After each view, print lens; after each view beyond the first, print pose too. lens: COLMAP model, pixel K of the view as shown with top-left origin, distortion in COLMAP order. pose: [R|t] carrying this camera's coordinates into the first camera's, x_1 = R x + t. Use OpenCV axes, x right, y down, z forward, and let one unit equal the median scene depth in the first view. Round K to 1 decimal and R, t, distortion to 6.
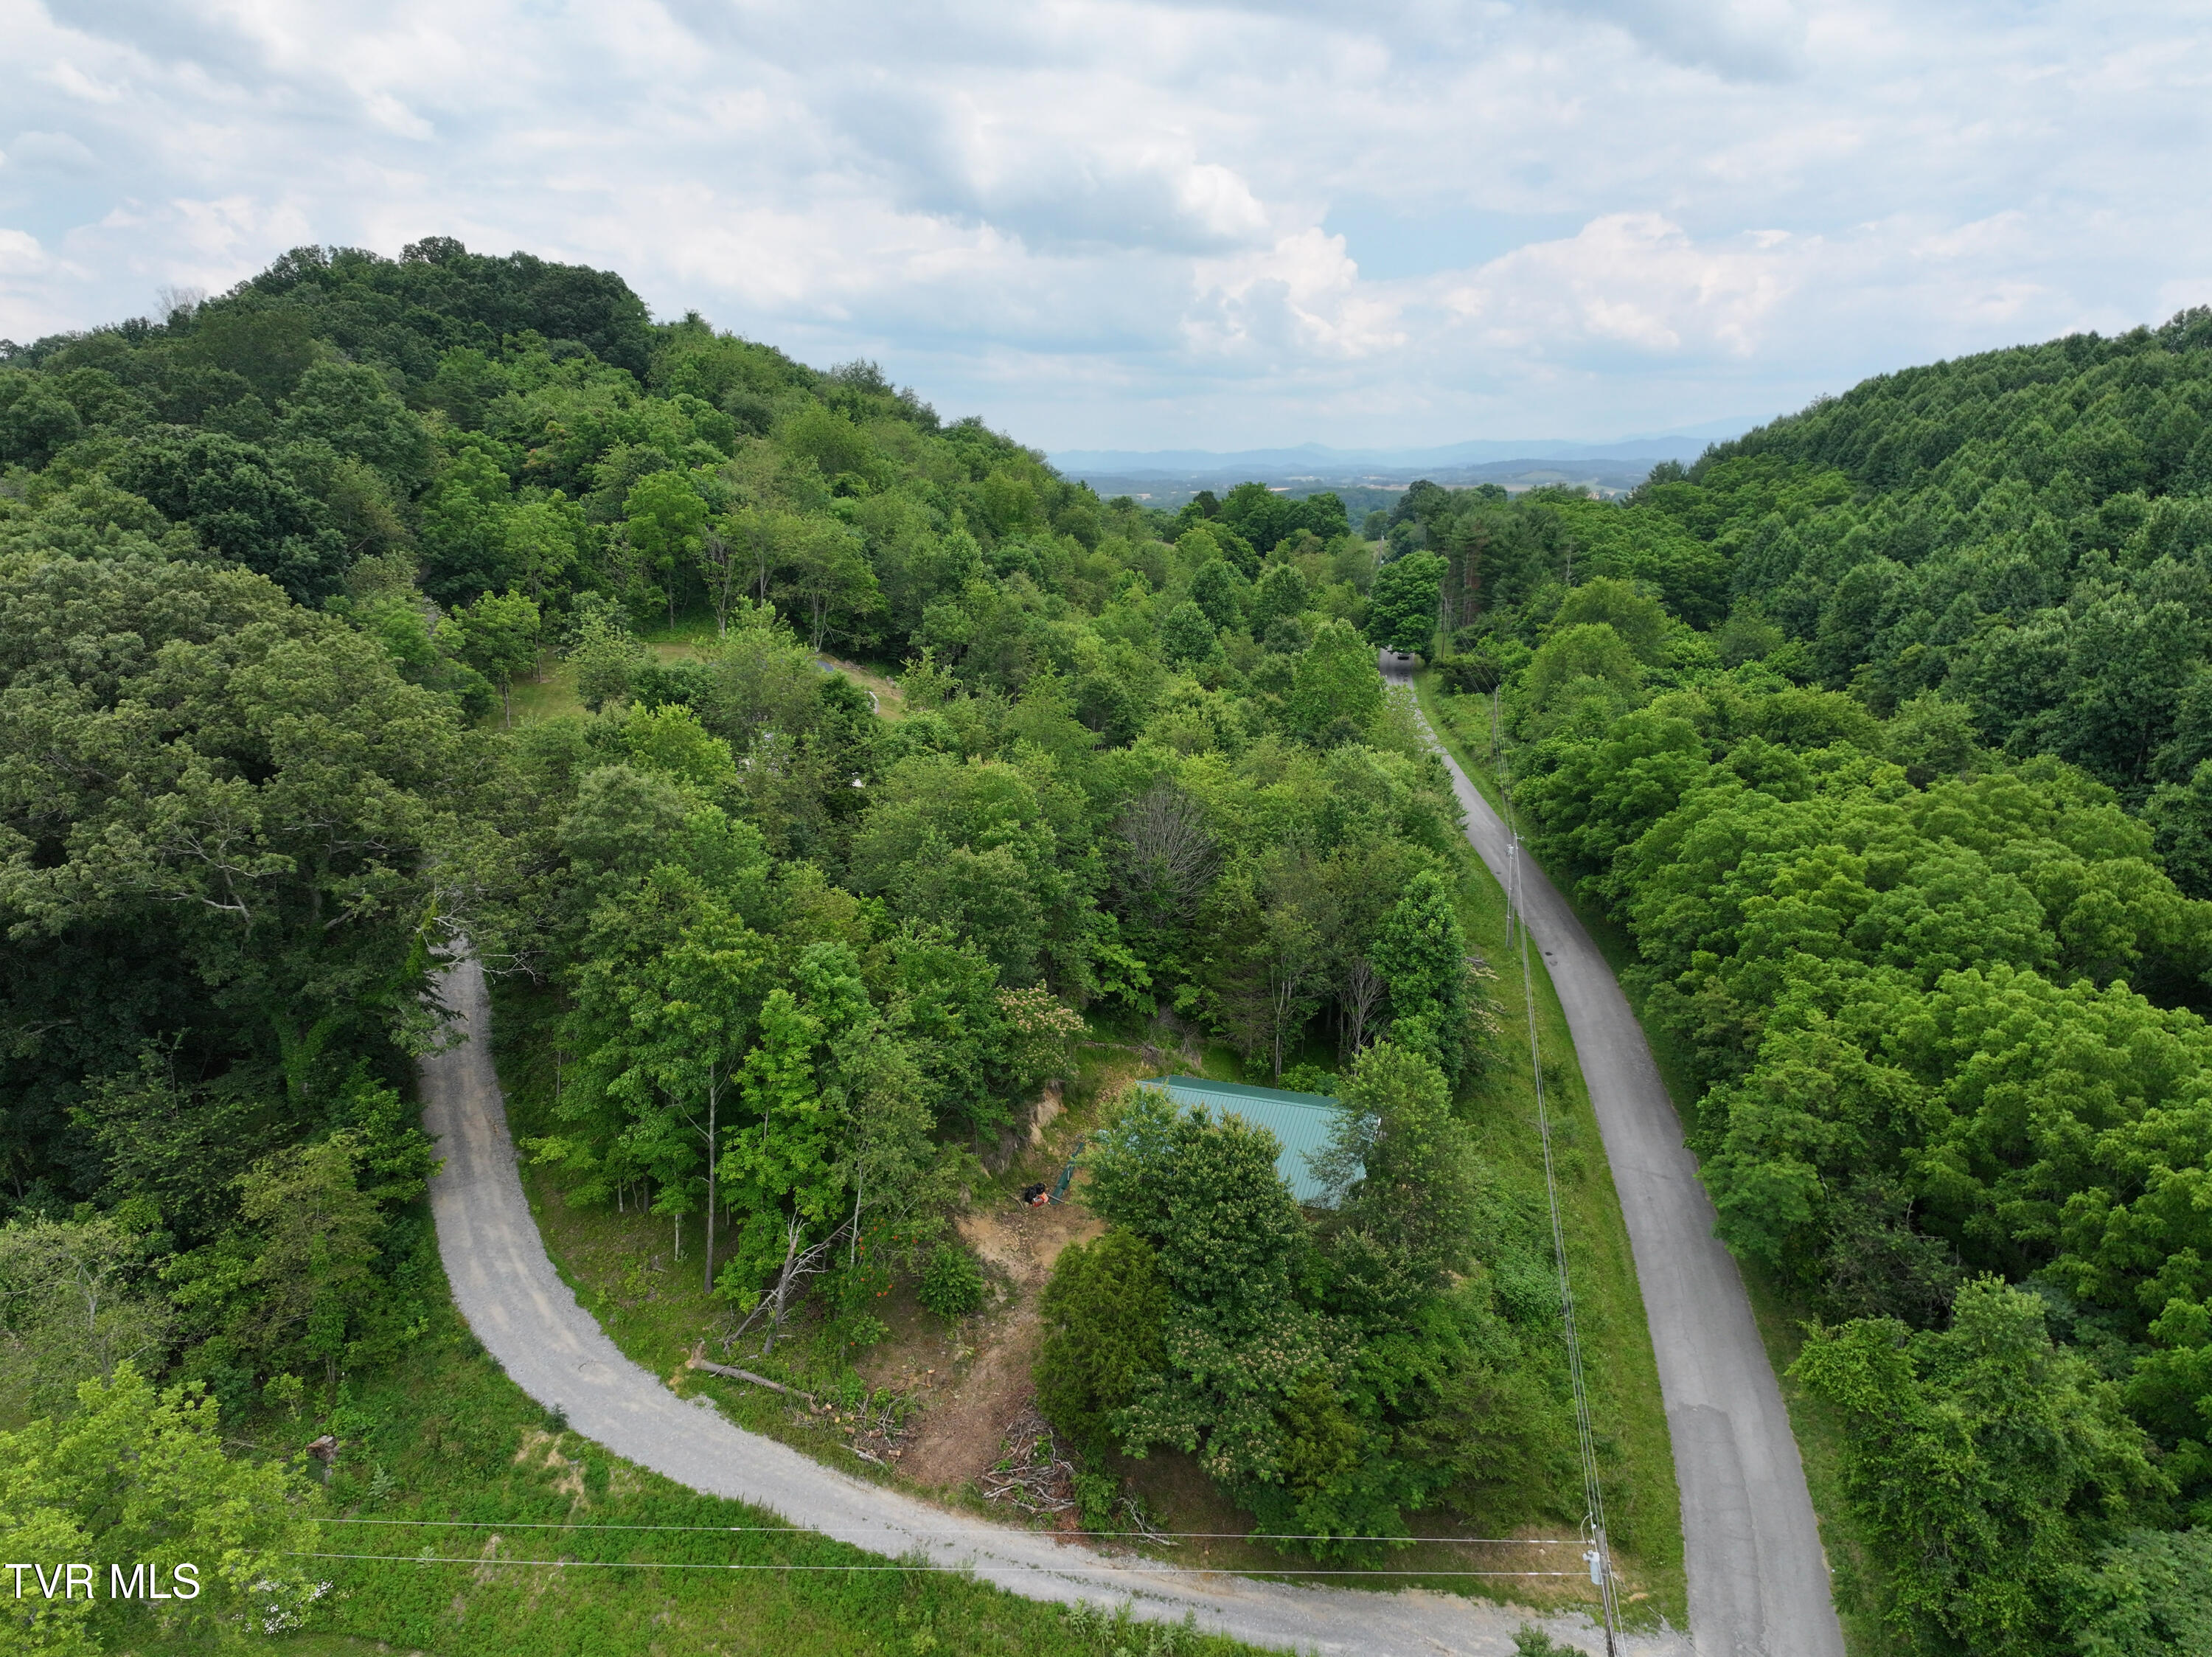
lens RADIAL K [[1492.7, 0, 1106.8], [0, 1492.7, 839.8], [0, 0, 1]] dist [0.205783, -0.196410]
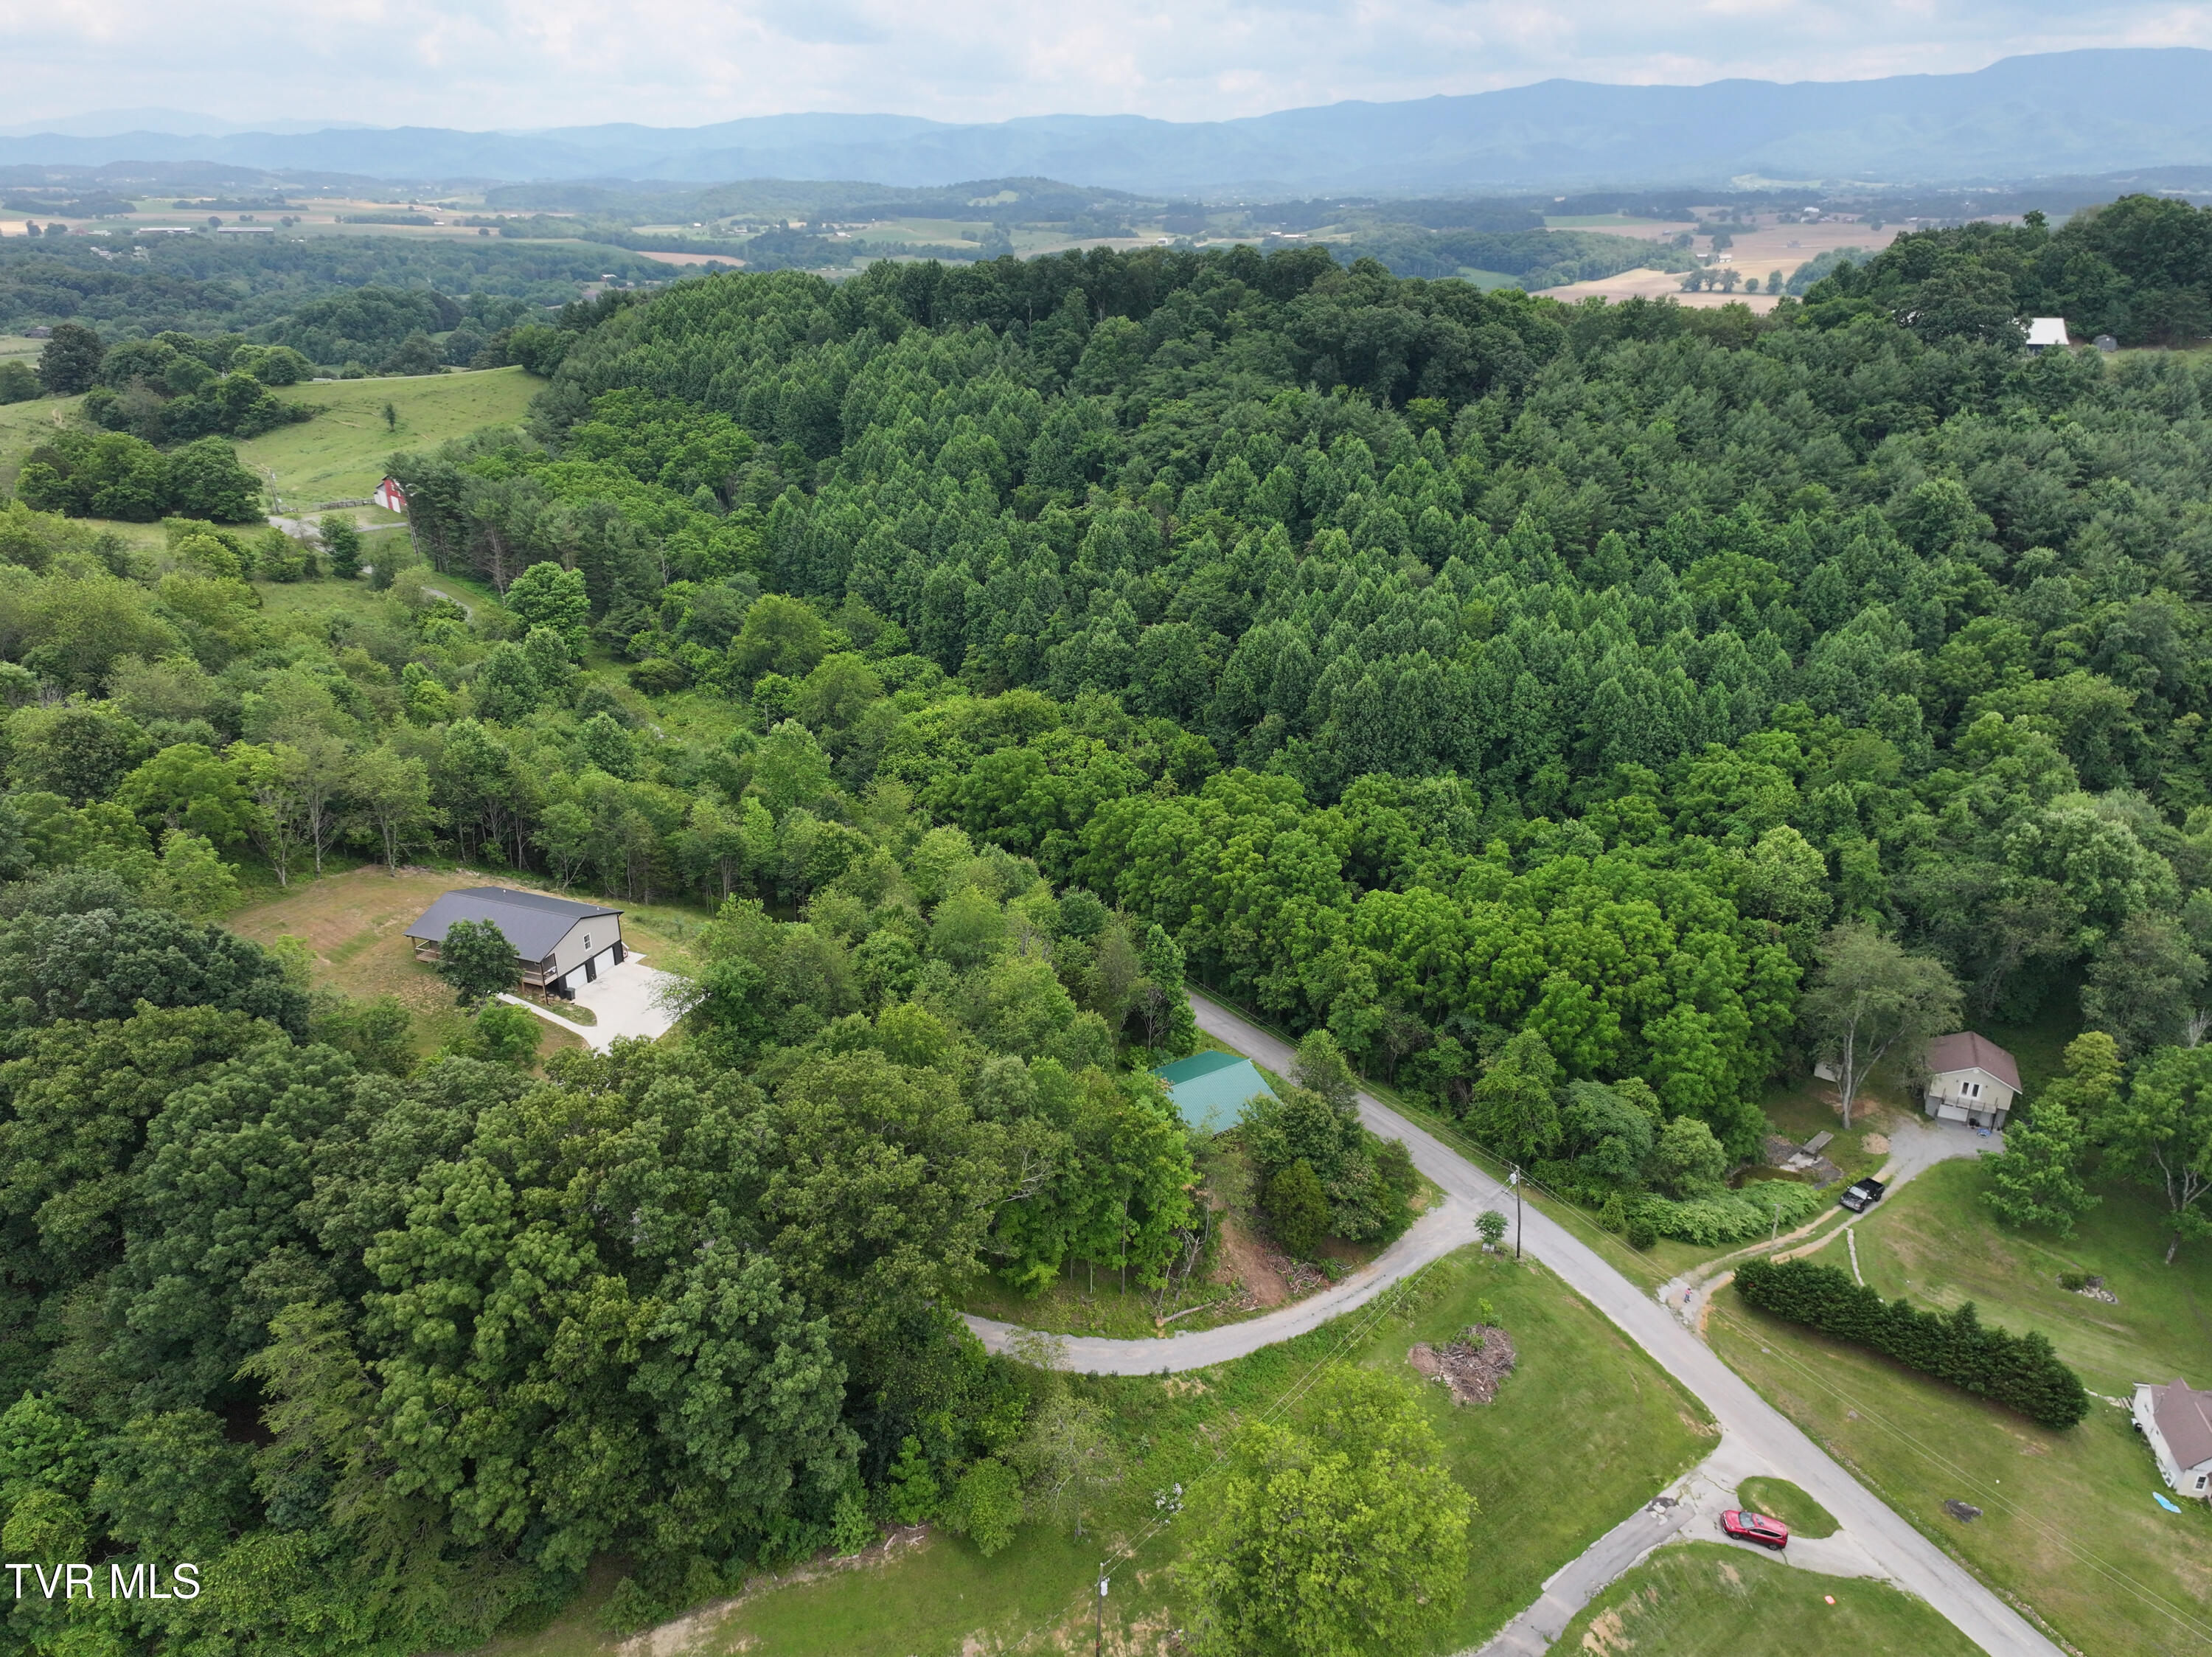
lens RADIAL K [[1478.1, 0, 1105.2], [0, 1478.1, 849.1], [0, 0, 1]] dist [0.205613, -0.190053]
pose [[0.624956, -0.314864, 0.714347, -1.030255], [0.186079, 0.948762, 0.255394, -0.510679], [-0.758159, -0.026685, 0.651524, -0.130472]]
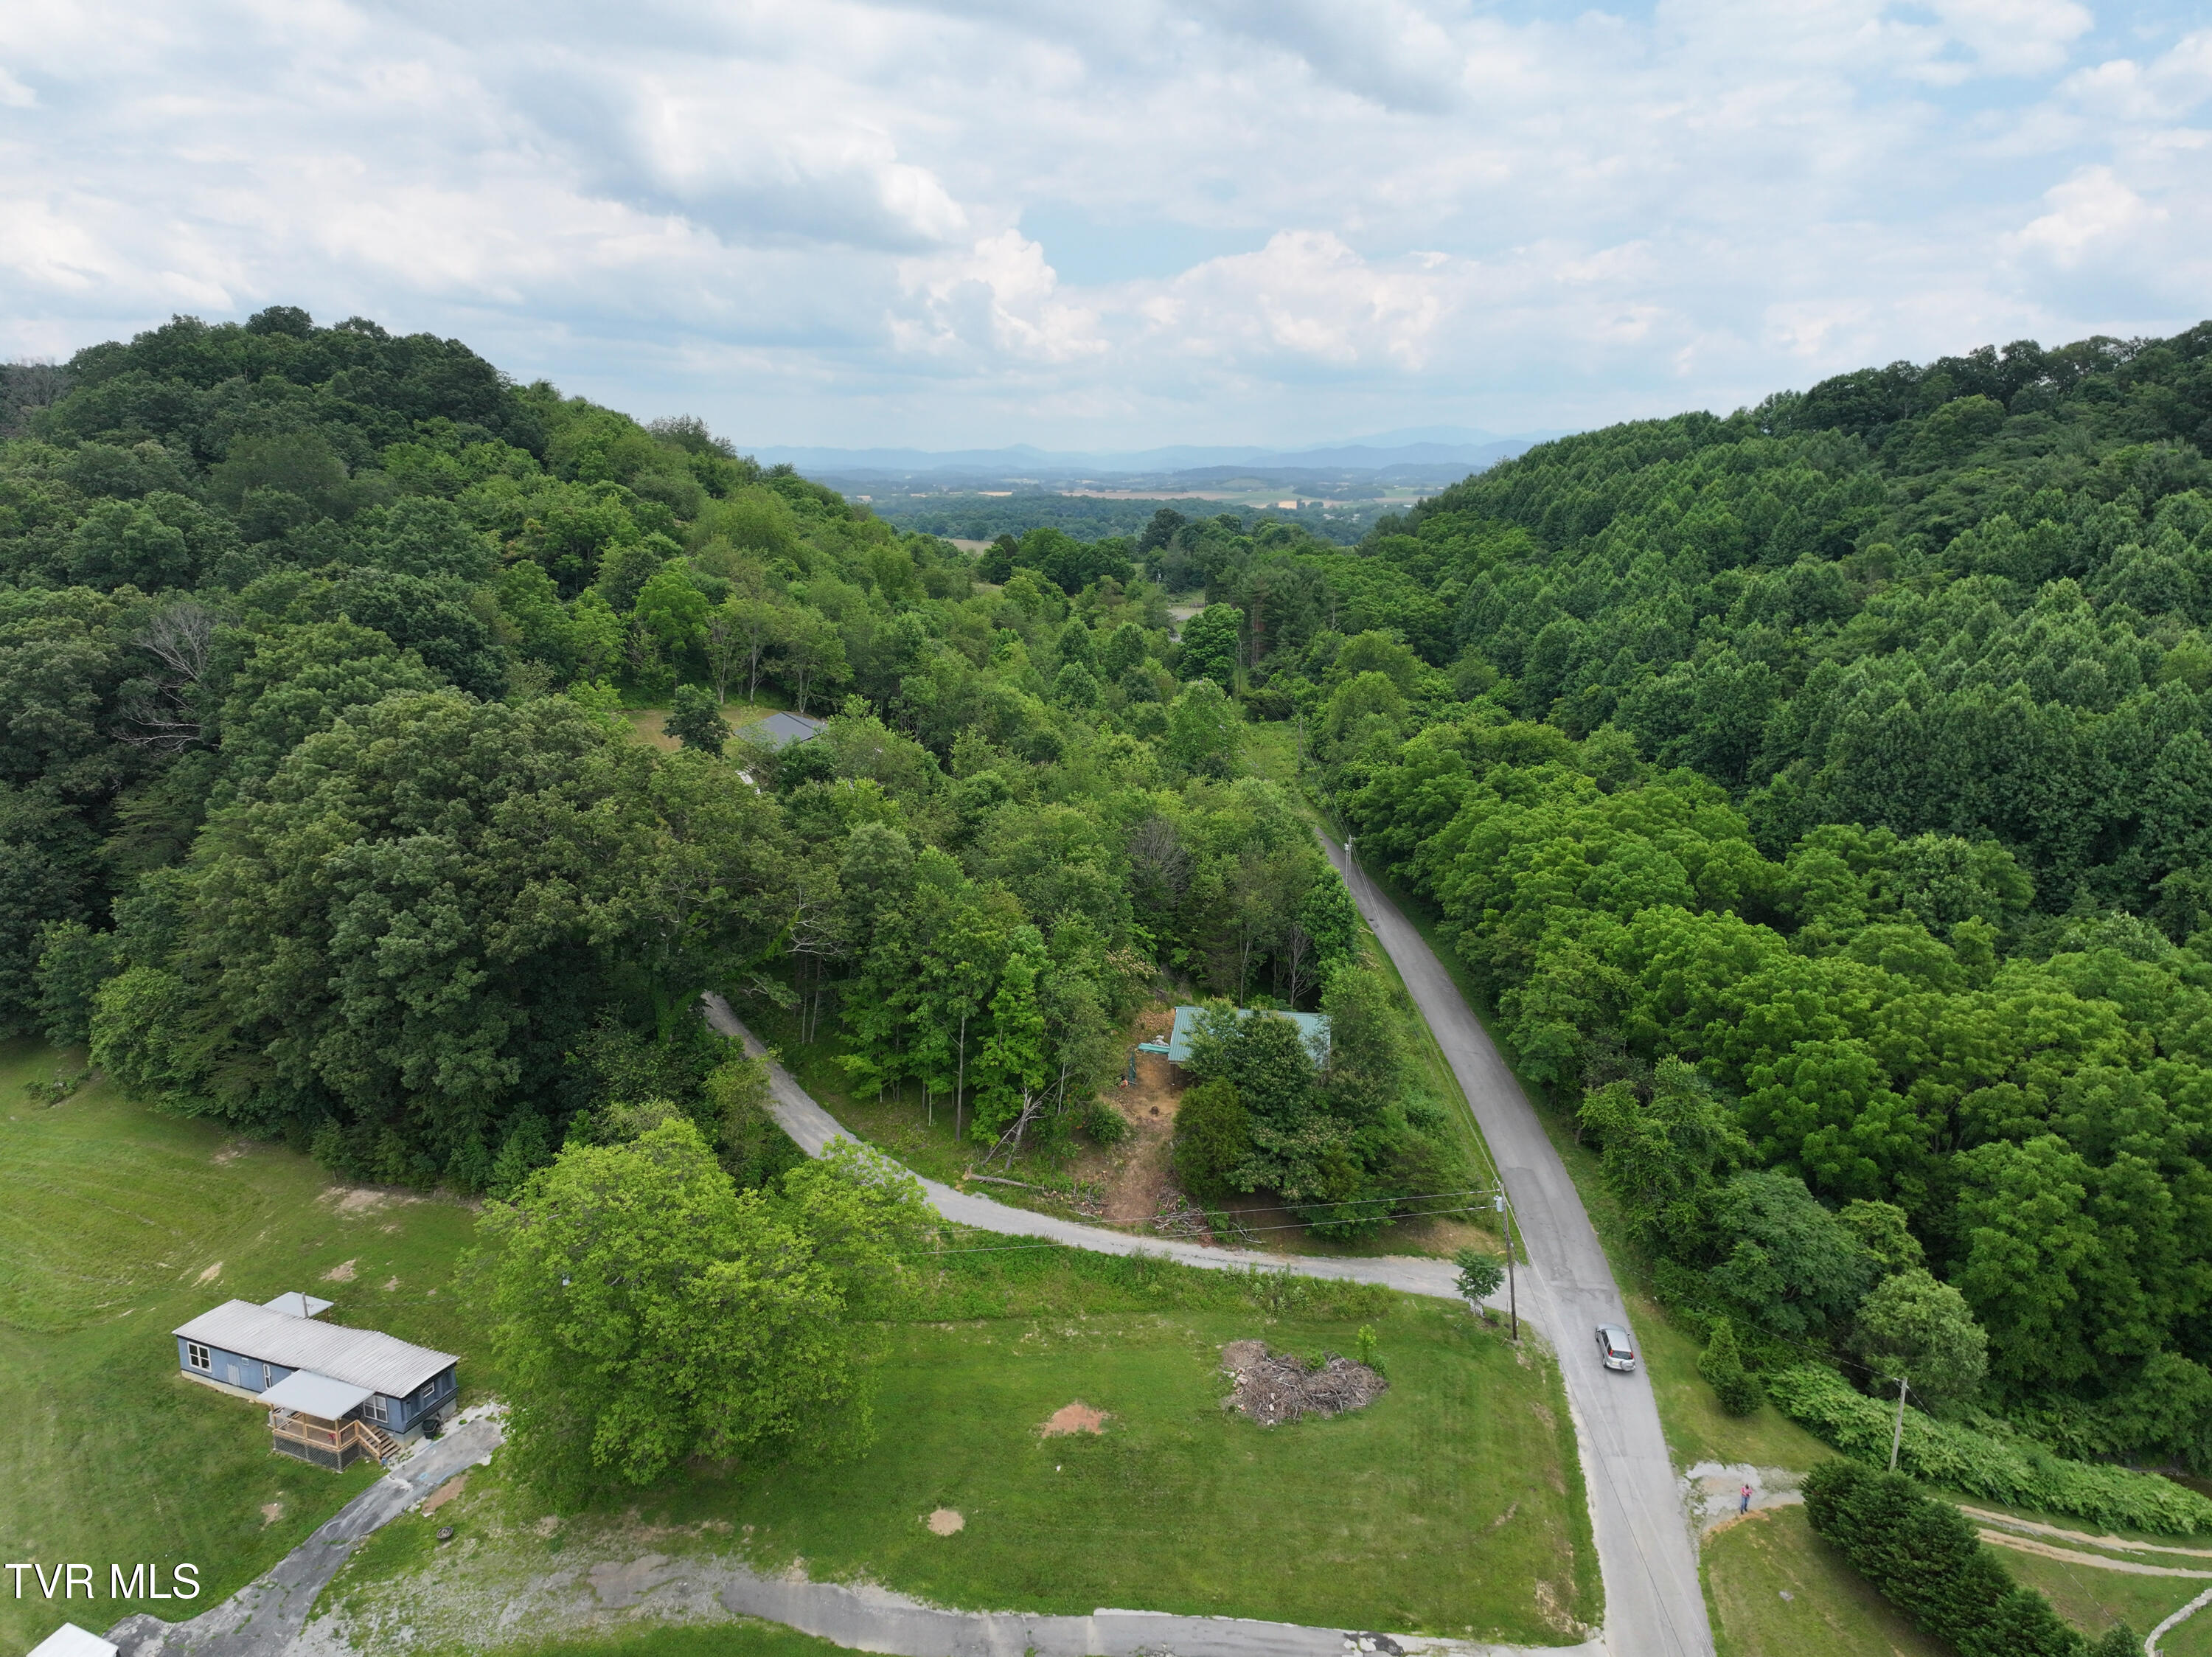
lens RADIAL K [[1483.2, 0, 1105.8], [0, 1483.2, 850.2], [0, 0, 1]] dist [0.212694, -0.201789]
pose [[0.983240, -0.042872, 0.177204, -0.270833], [0.041512, 0.999073, 0.011376, -0.021096], [-0.177528, -0.003830, 0.984108, -0.444331]]
